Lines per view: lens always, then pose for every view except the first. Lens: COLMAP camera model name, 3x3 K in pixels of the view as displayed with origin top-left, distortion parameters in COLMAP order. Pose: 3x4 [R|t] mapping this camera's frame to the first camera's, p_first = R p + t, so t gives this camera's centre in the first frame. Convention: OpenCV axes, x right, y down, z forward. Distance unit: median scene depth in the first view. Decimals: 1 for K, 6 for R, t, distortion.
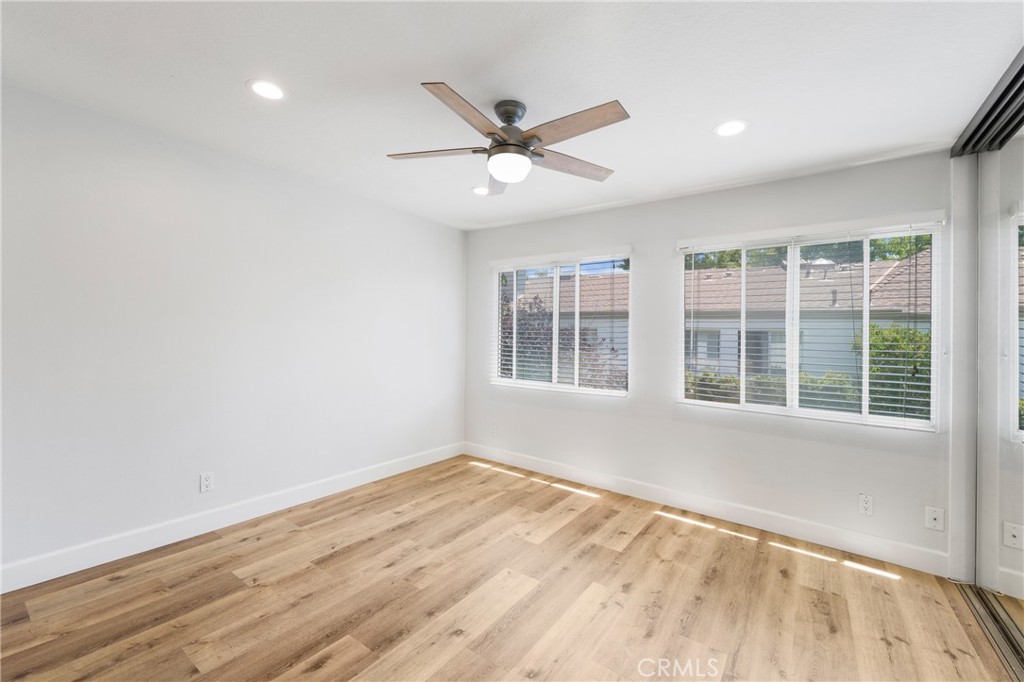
lens RADIAL K [[421.5, 0, 509.4], [0, 421.5, 337.6], [0, 0, 1]] dist [0.008504, -0.000782]
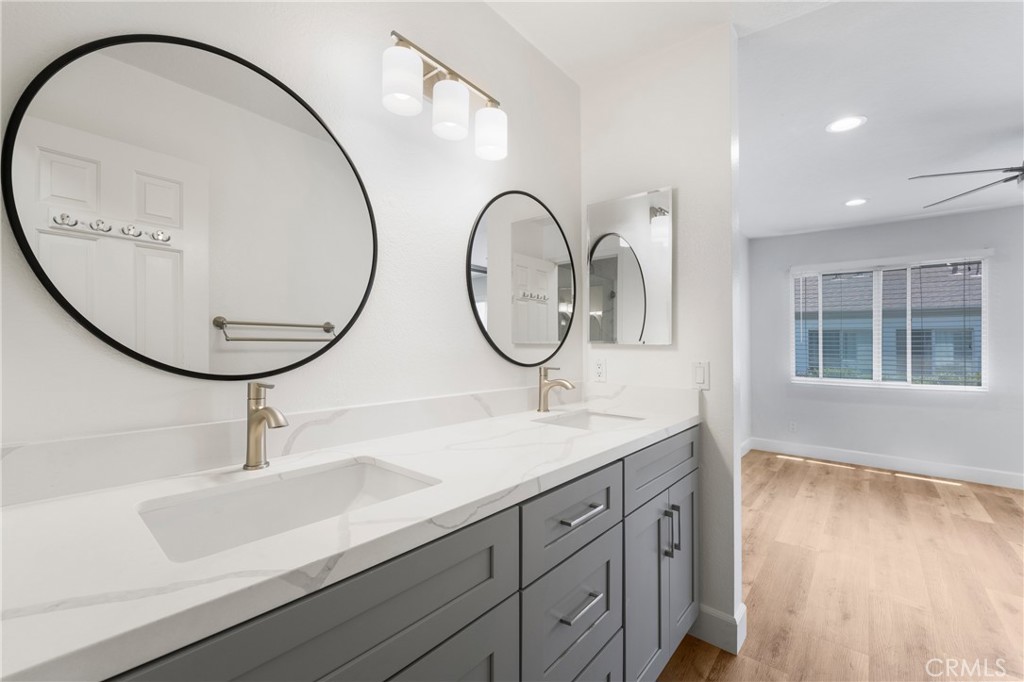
lens RADIAL K [[421.5, 0, 514.2], [0, 421.5, 345.5], [0, 0, 1]] dist [0.008504, -0.000782]
pose [[0.998079, -0.018356, -0.059171, -0.763676], [0.018494, 0.999827, 0.001785, 0.002102], [0.059128, -0.002876, 0.998246, -0.119083]]
